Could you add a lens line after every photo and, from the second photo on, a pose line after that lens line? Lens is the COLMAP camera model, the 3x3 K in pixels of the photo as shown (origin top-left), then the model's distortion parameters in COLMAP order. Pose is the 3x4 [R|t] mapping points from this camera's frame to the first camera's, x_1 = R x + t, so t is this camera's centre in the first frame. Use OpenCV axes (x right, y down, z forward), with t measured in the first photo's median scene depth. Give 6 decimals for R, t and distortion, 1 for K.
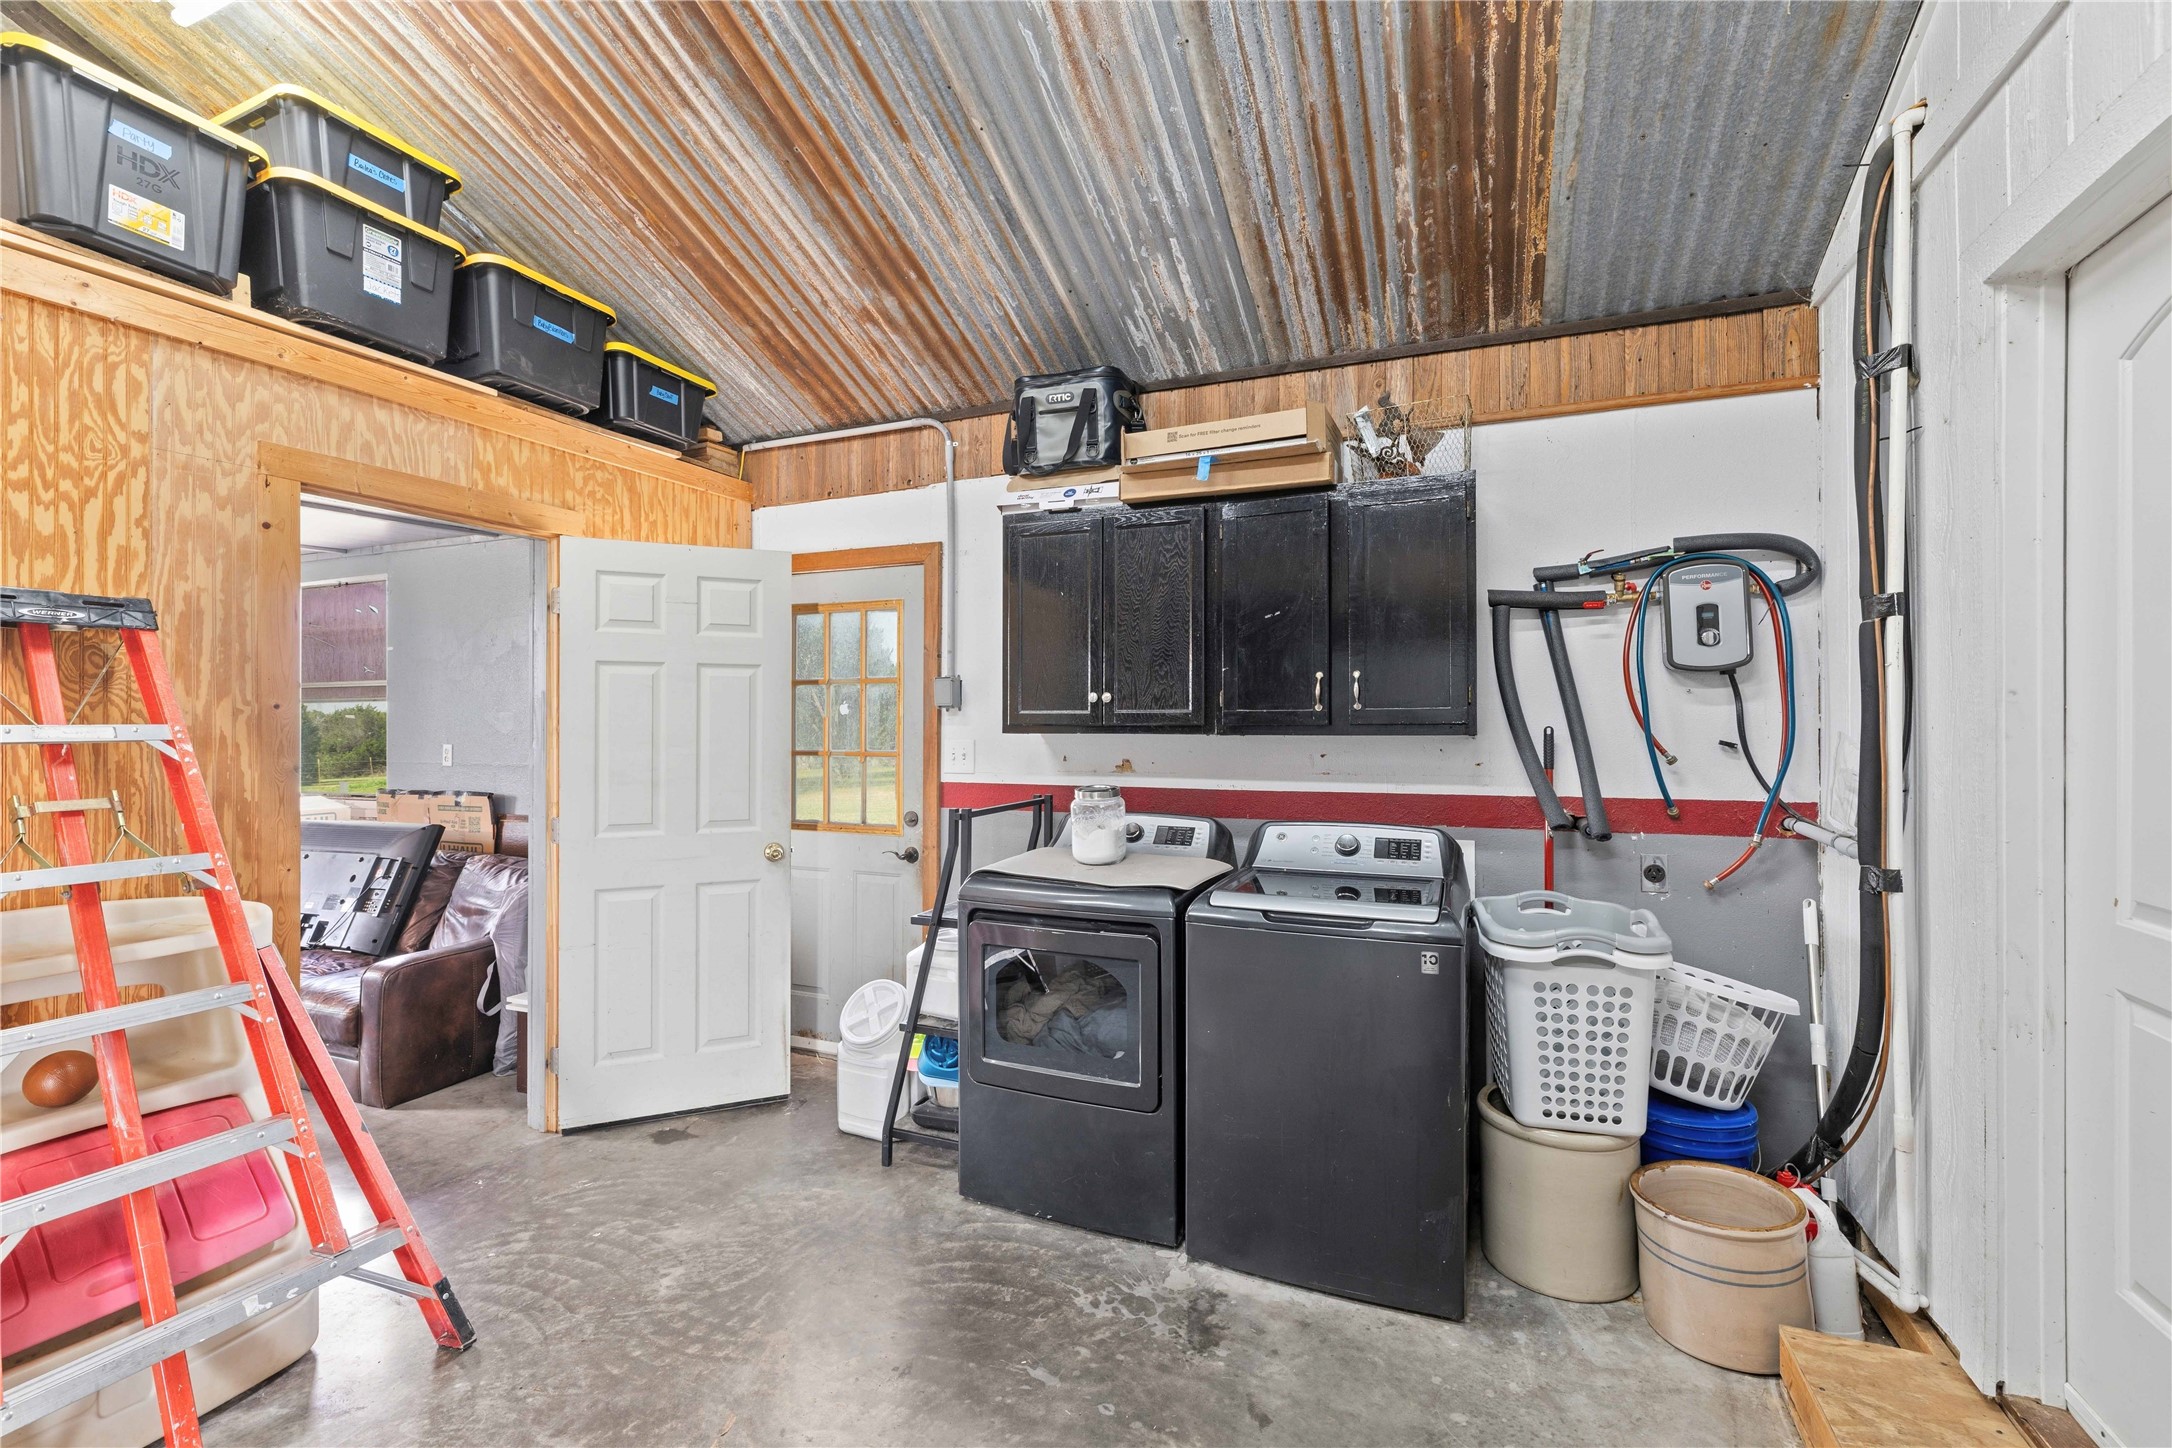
lens RADIAL K [[949.9, 0, 1076.0], [0, 949.9, 716.8], [0, 0, 1]] dist [0.001874, 0.000735]
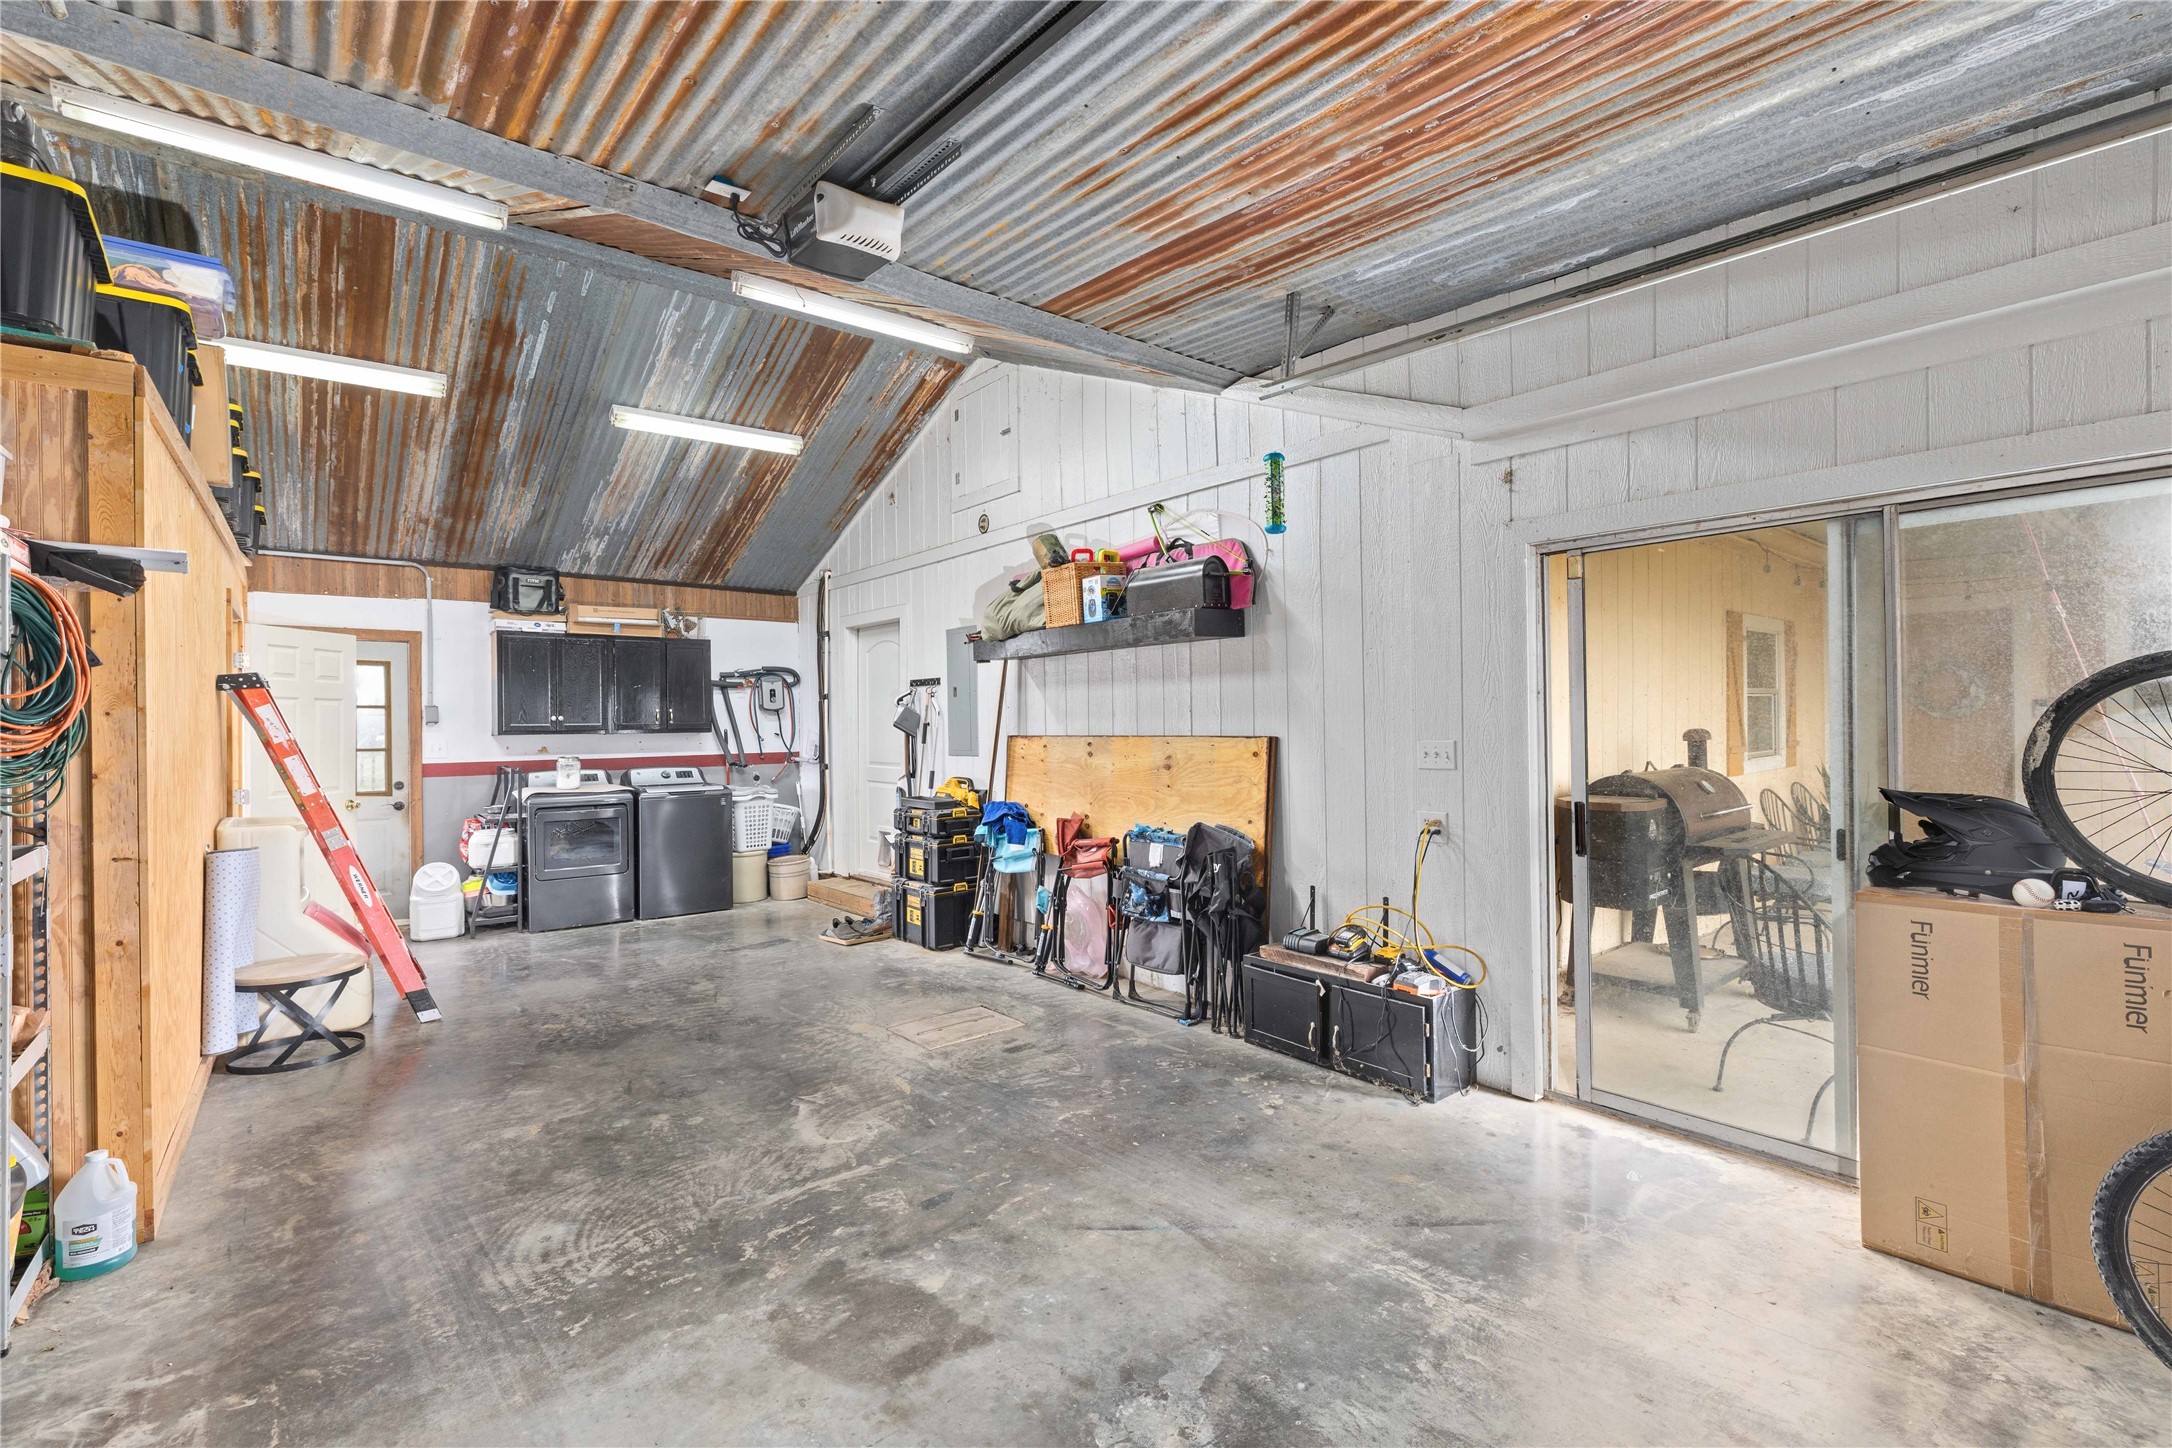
lens RADIAL K [[949.9, 0, 1076.0], [0, 949.9, 716.8], [0, 0, 1]] dist [0.001874, 0.000735]
pose [[0.472372, 0.002234, 0.881396, -1.524461], [0.005284, 0.999972, -0.005367, -0.005882], [-0.881383, 0.007193, 0.472347, -1.272007]]
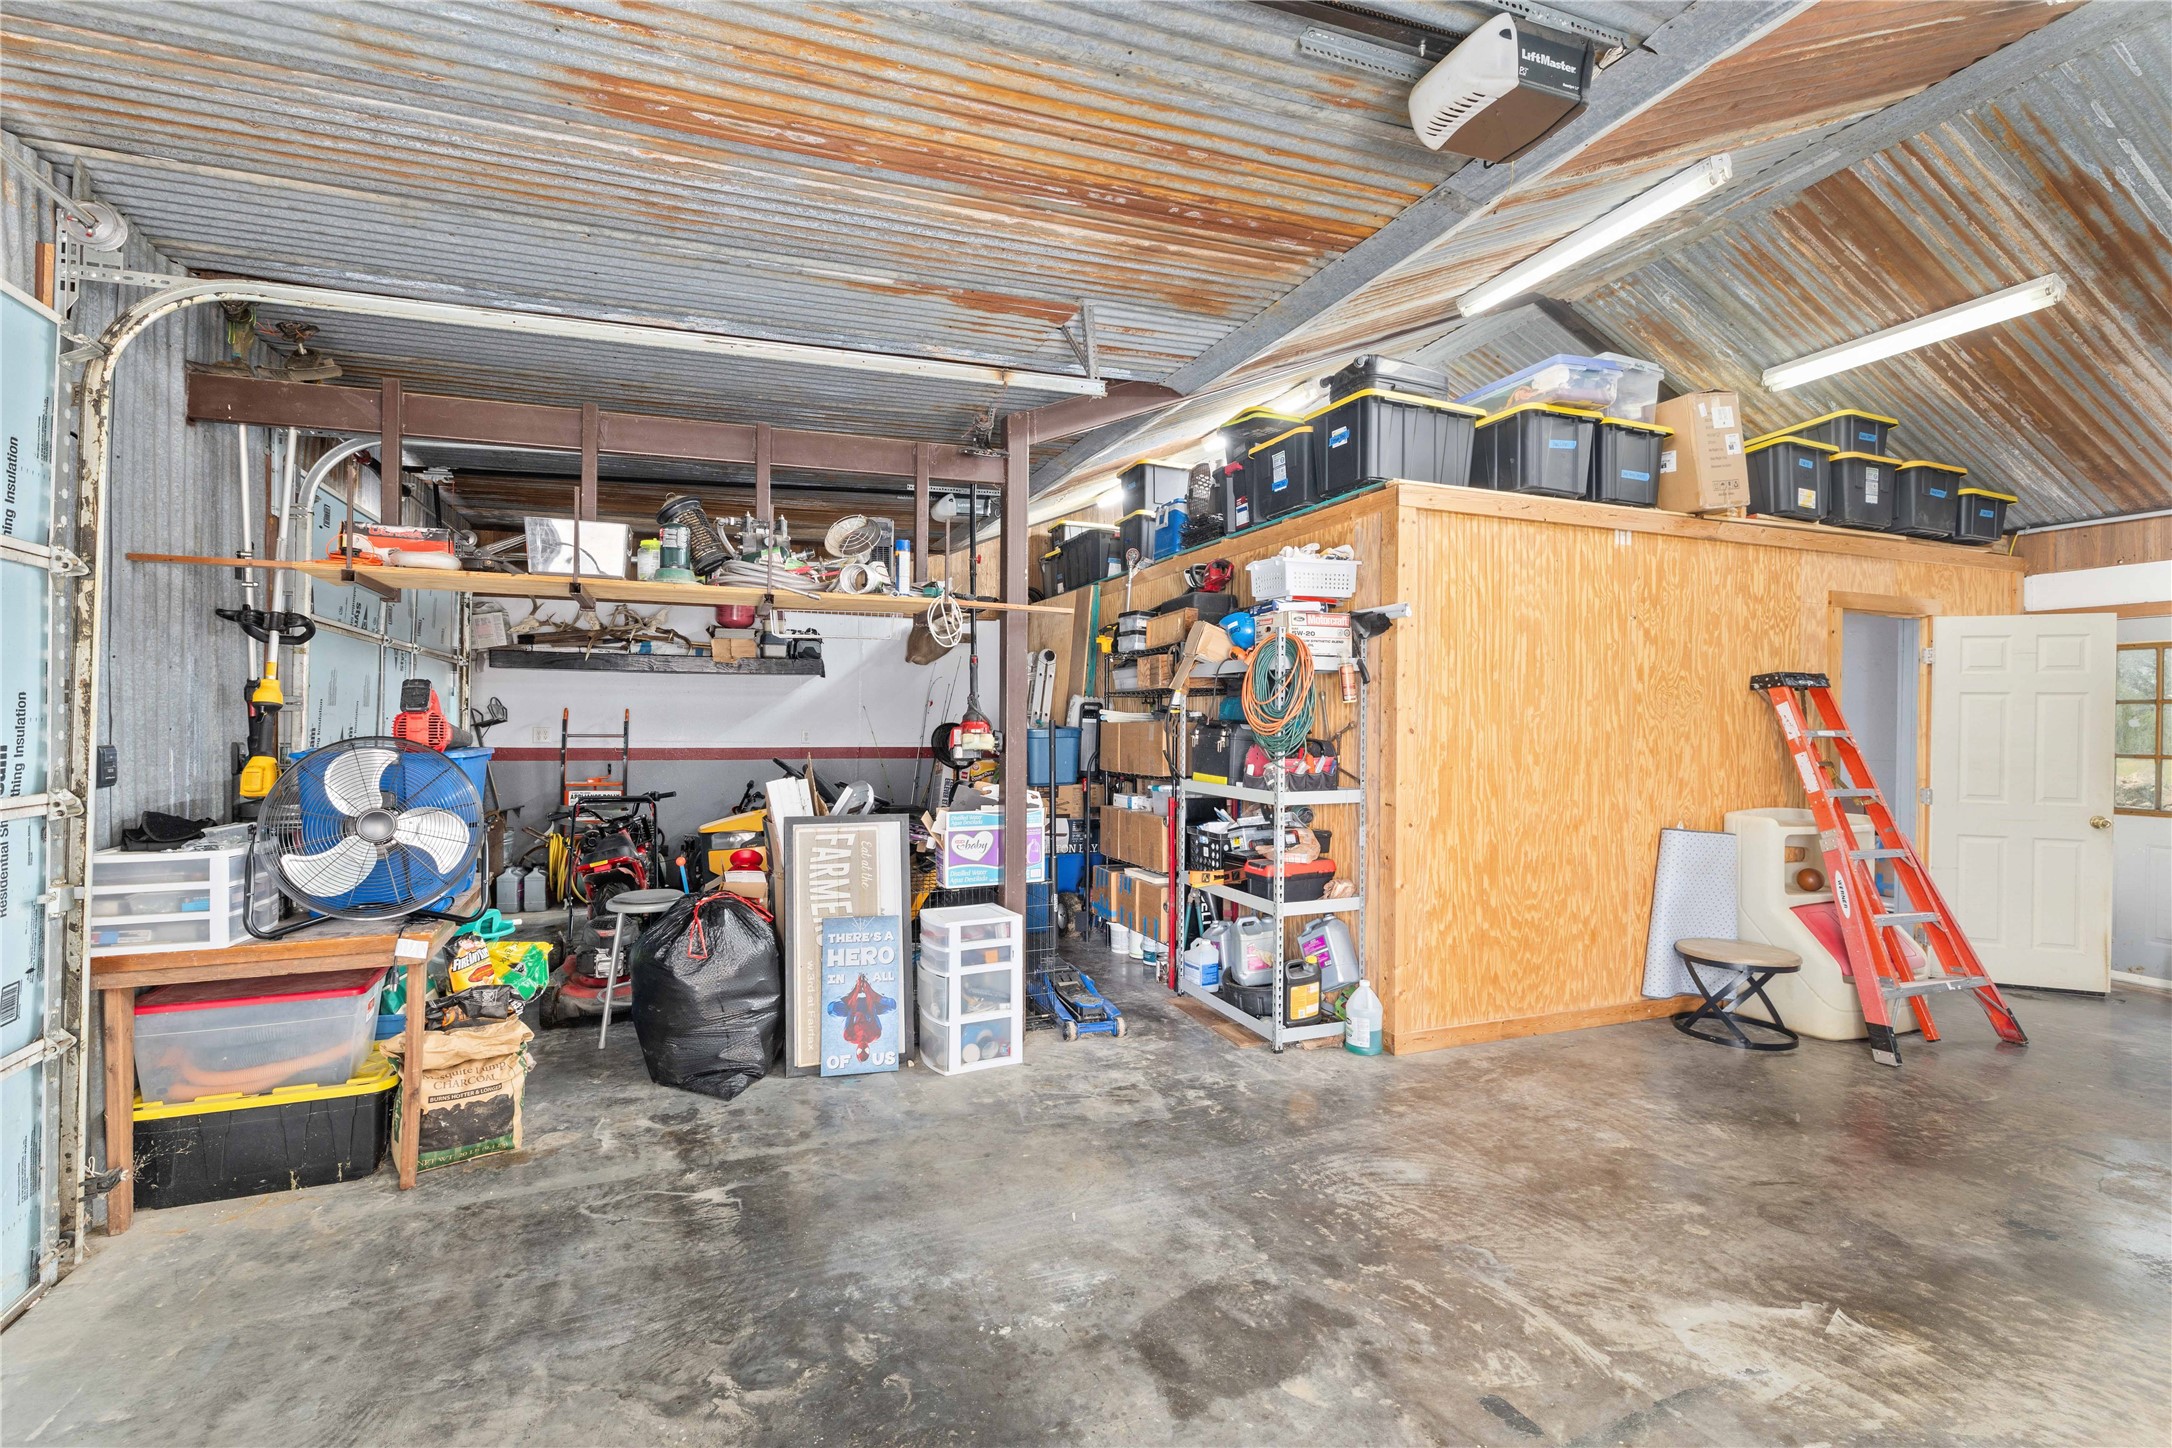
lens RADIAL K [[949.9, 0, 1076.0], [0, 949.9, 716.8], [0, 0, 1]] dist [0.001874, 0.000735]
pose [[0.709936, 0.006178, -0.704239, -0.497812], [-0.007436, 0.999972, 0.001276, -0.009429], [0.704227, 0.004331, 0.709962, -1.378461]]
